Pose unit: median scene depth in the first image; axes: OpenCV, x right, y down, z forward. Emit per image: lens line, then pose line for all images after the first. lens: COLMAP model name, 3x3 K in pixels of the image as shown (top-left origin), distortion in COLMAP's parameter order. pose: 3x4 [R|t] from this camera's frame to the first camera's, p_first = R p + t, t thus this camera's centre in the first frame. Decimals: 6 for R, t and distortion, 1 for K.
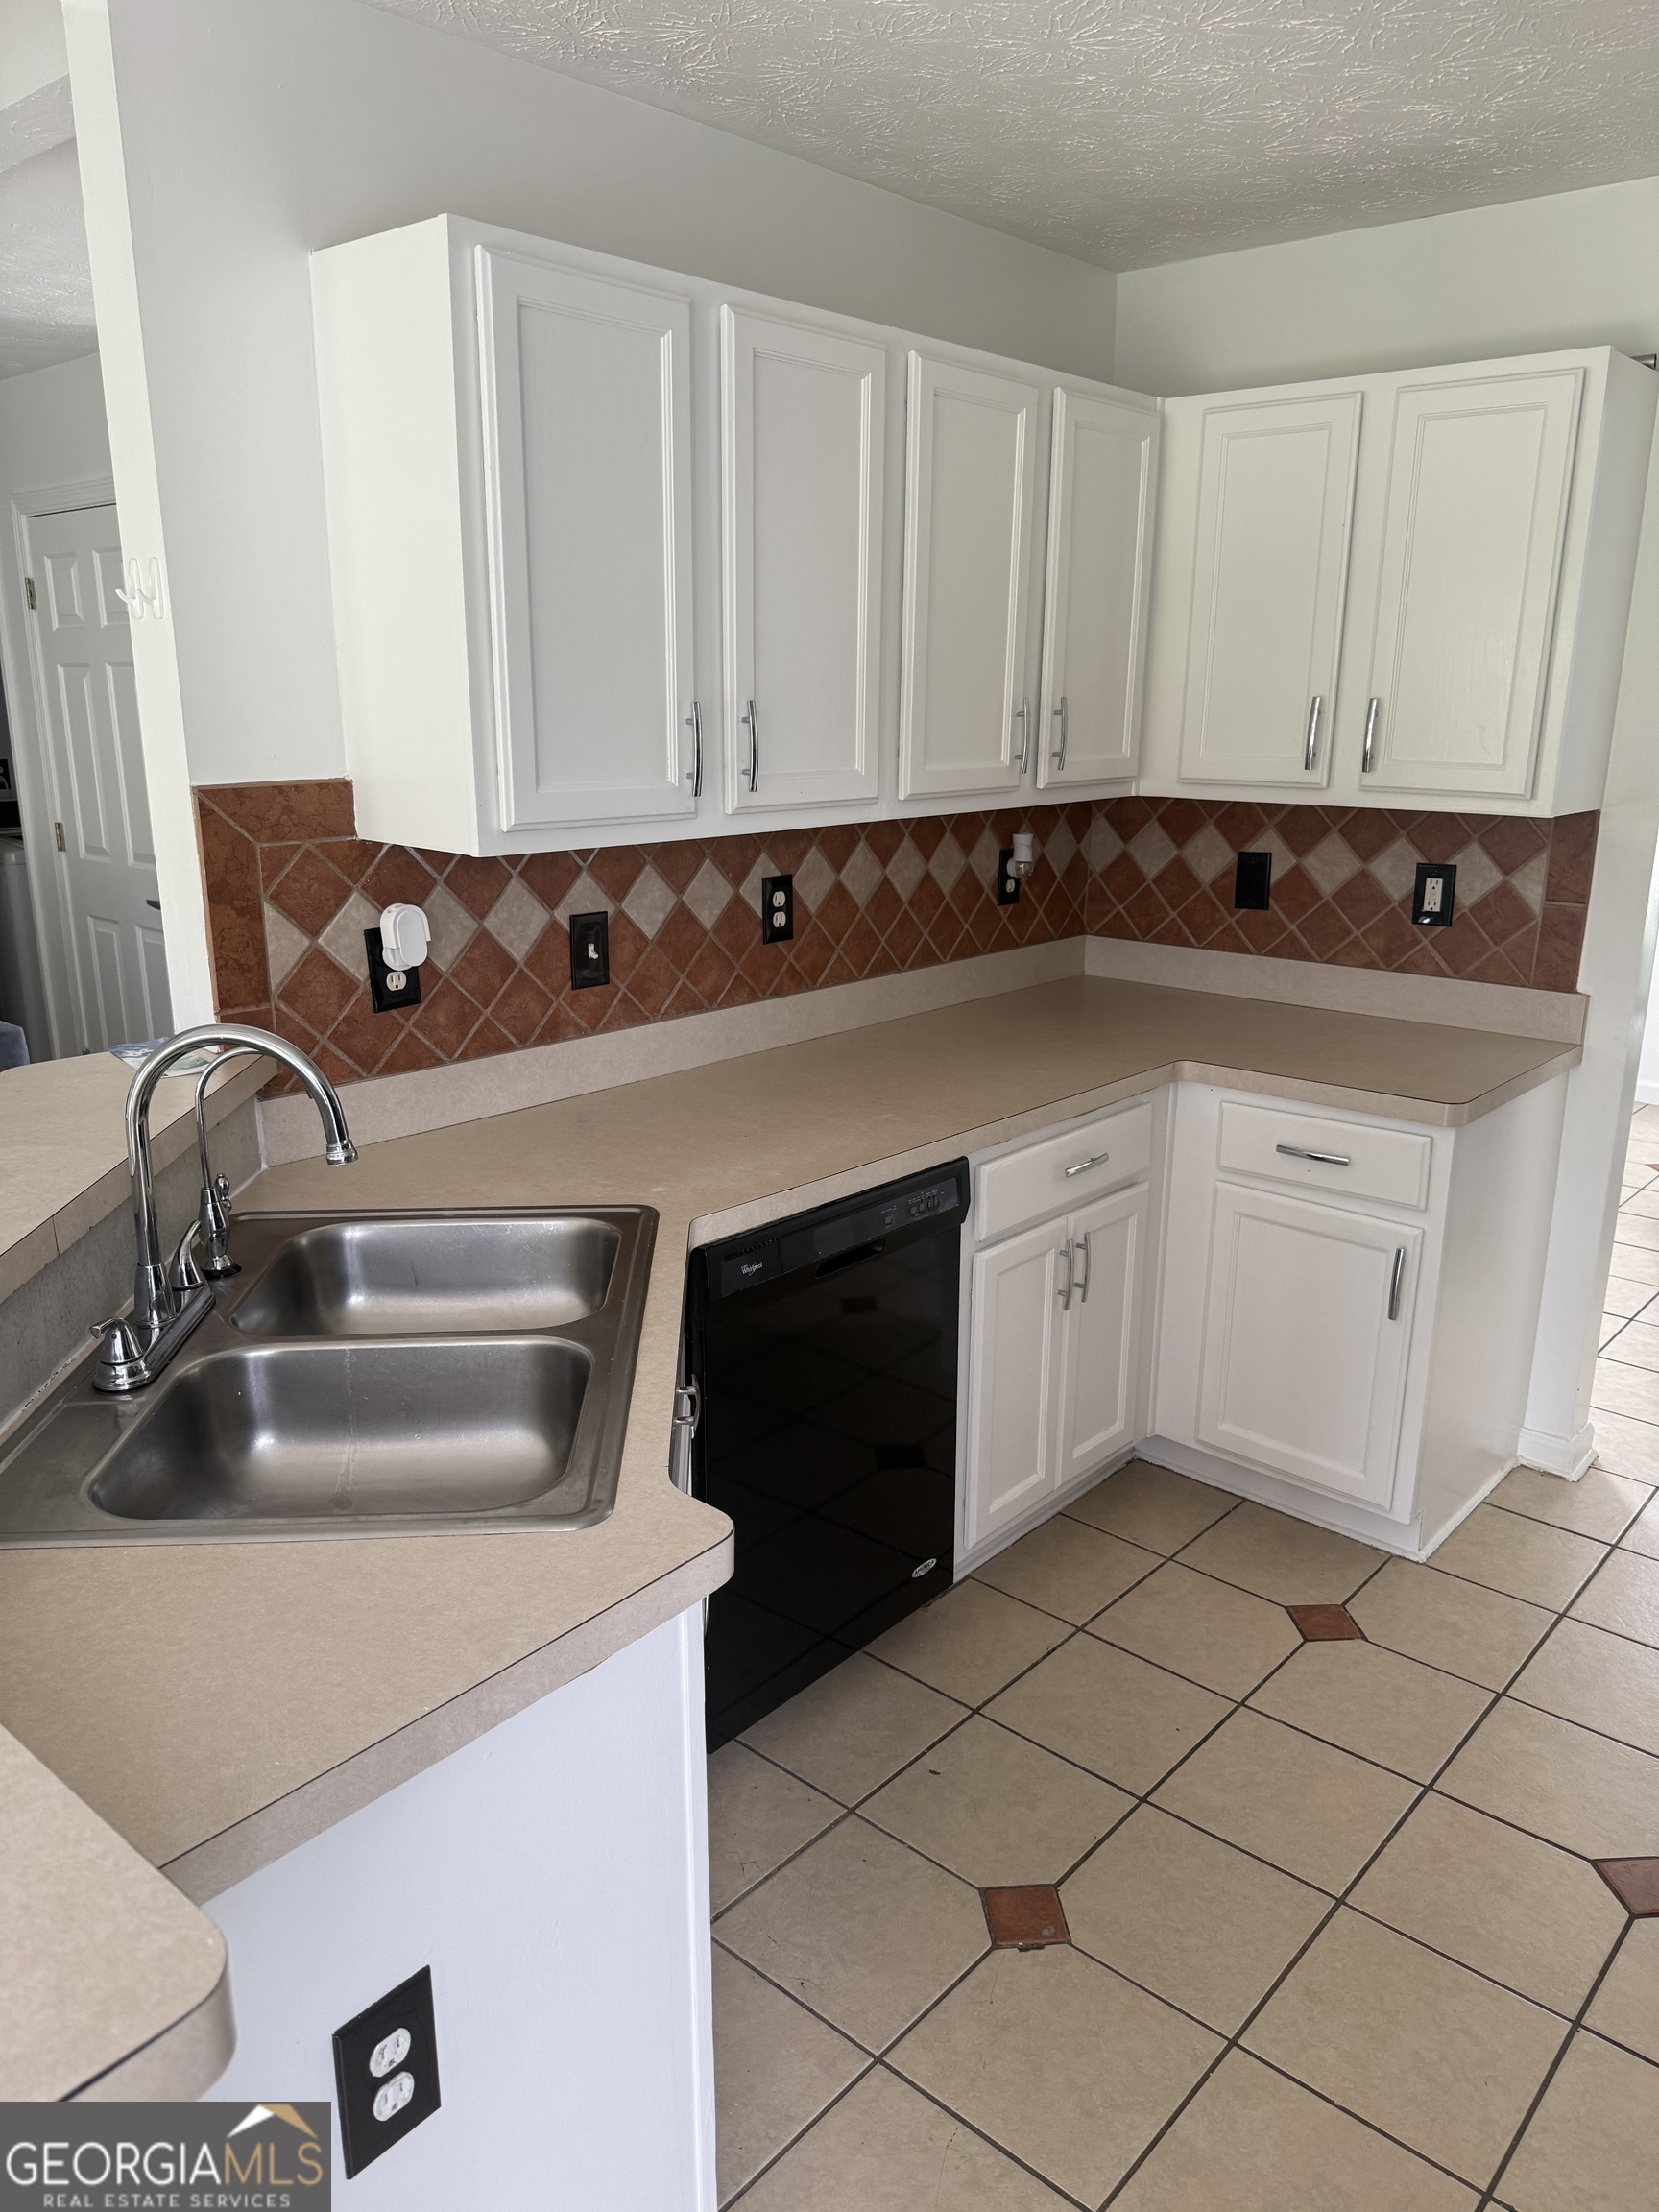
lens RADIAL K [[1567.2, 0, 833.7], [0, 1567.2, 1125.7], [0, 0, 1]] dist [0.091984, -0.126253]
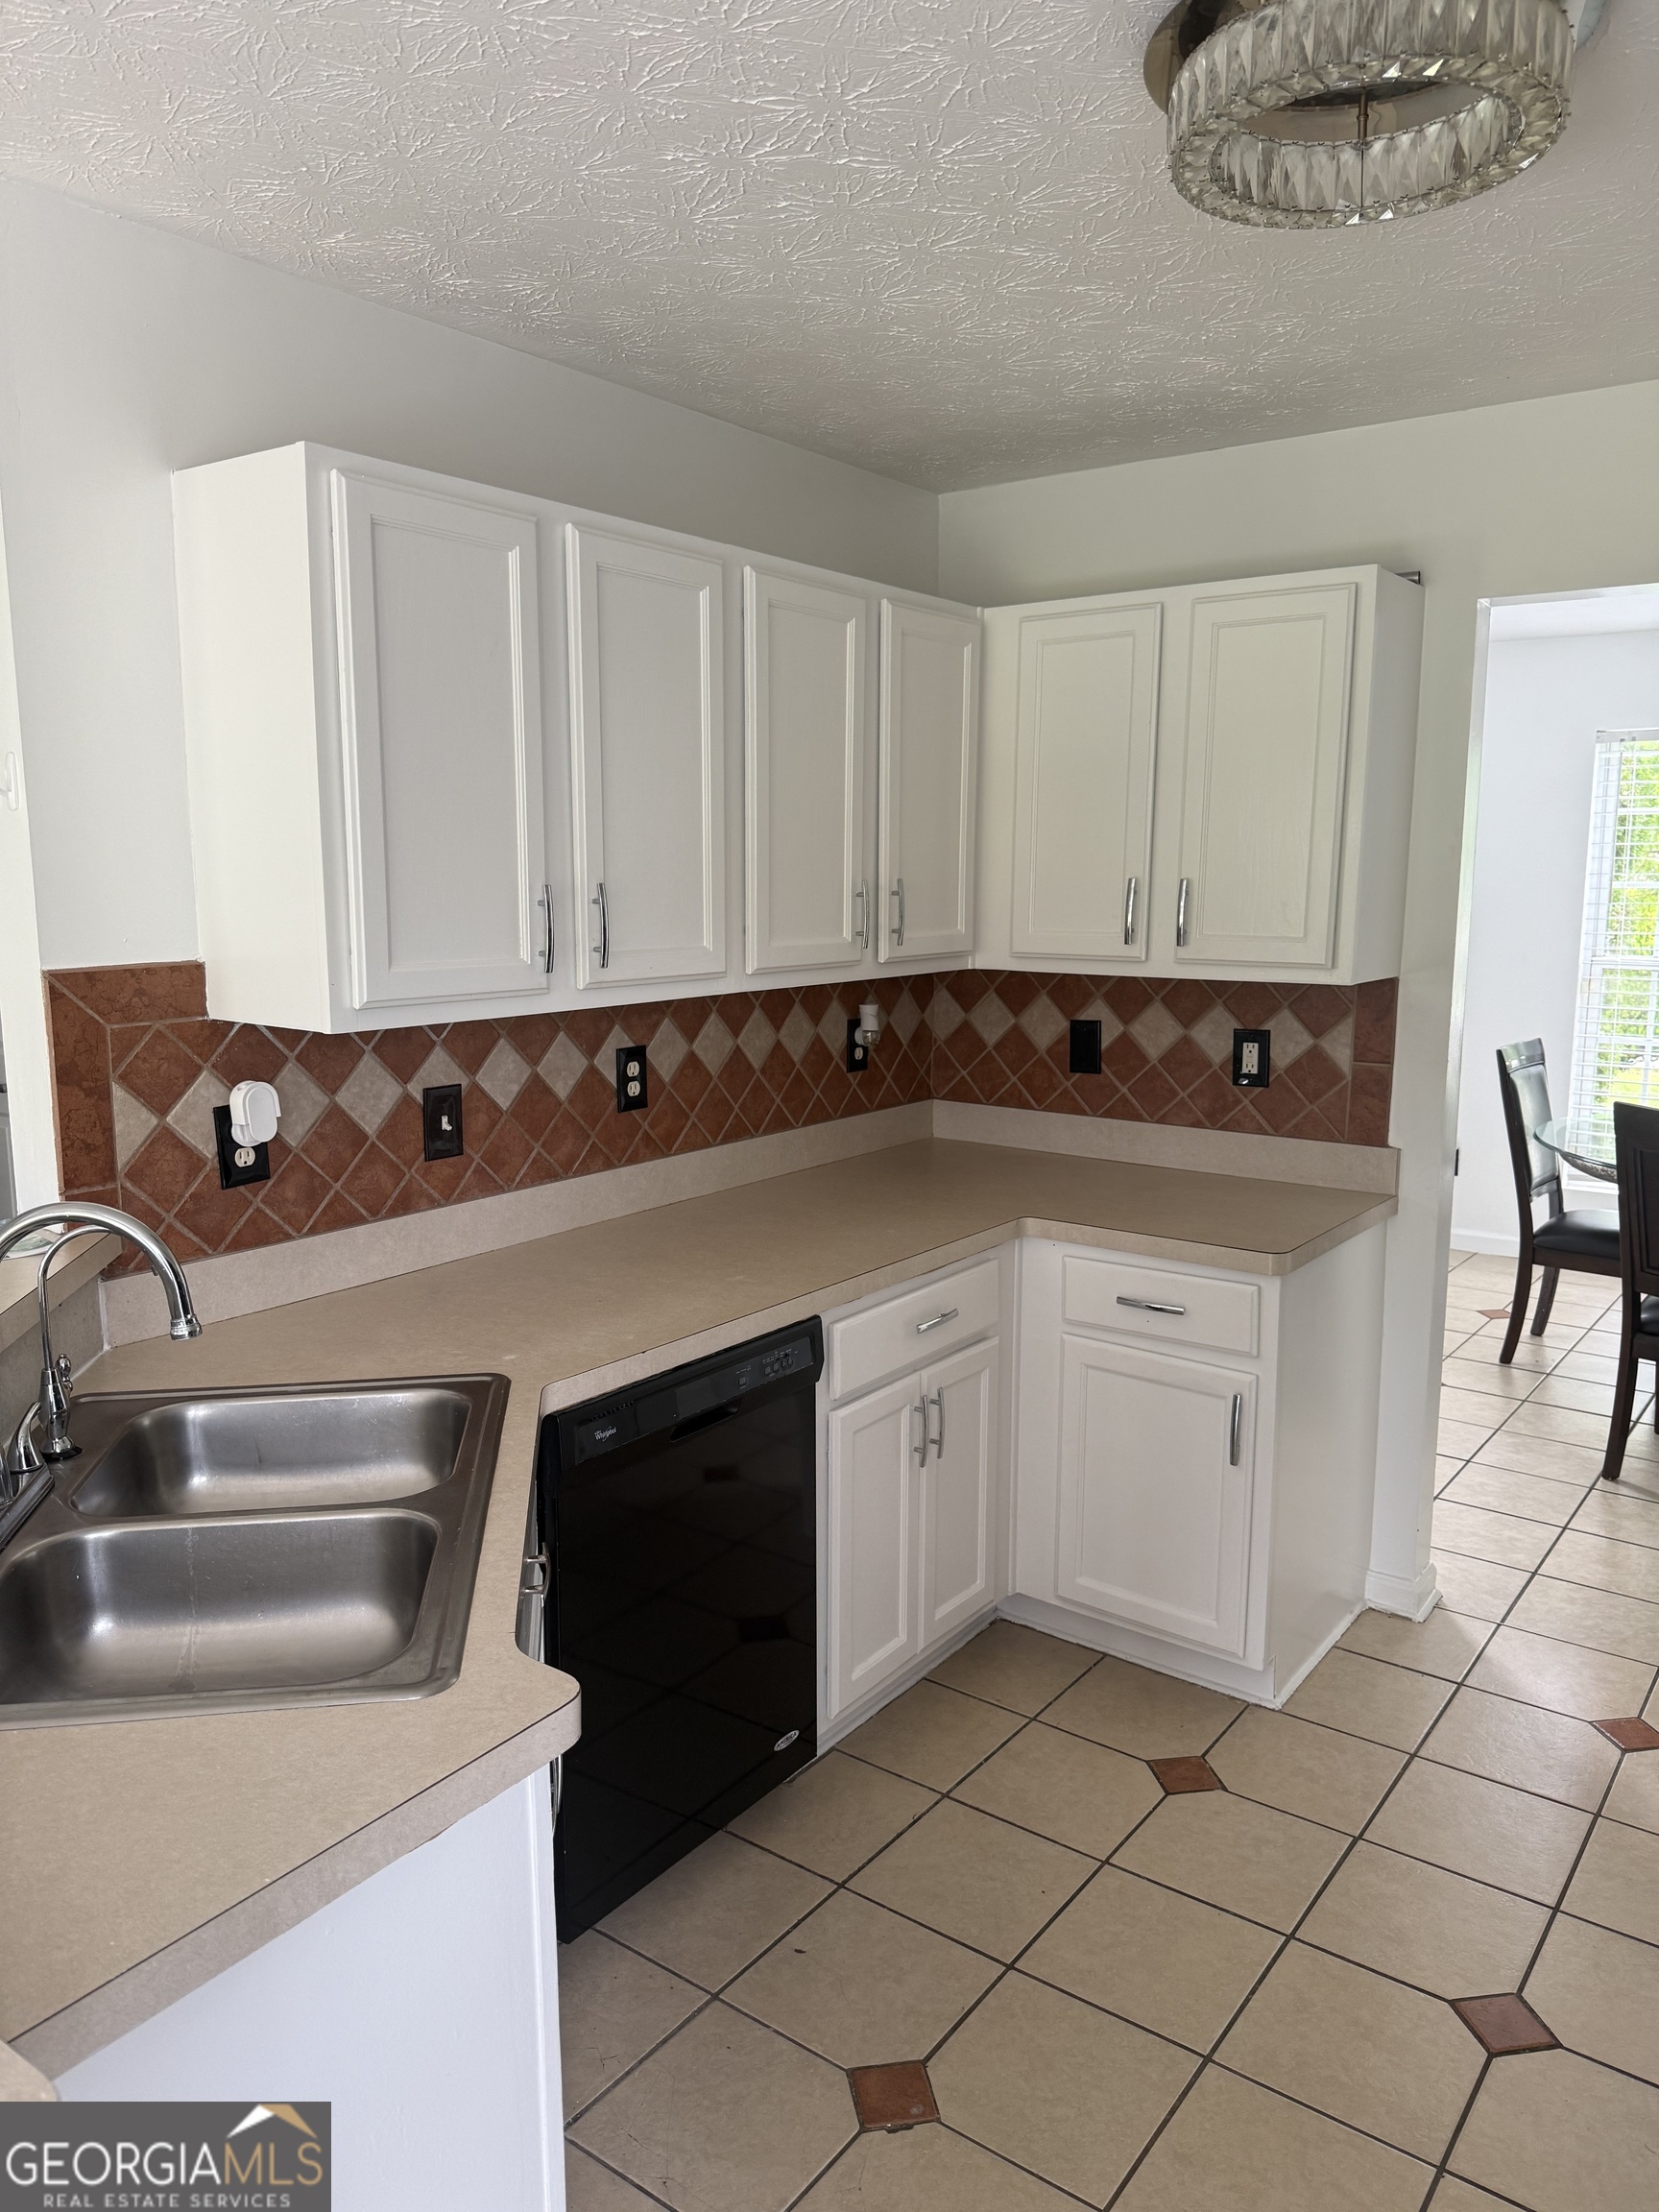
lens RADIAL K [[1812.0, 0, 912.9], [0, 1812.0, 1121.5], [0, 0, 1]] dist [0.125053, -0.268474]
pose [[0.996727, -0.018036, 0.078802, 0.054179], [0.026395, 0.993978, -0.106354, 0.020827], [-0.076409, 0.108085, 0.991201, -0.189056]]
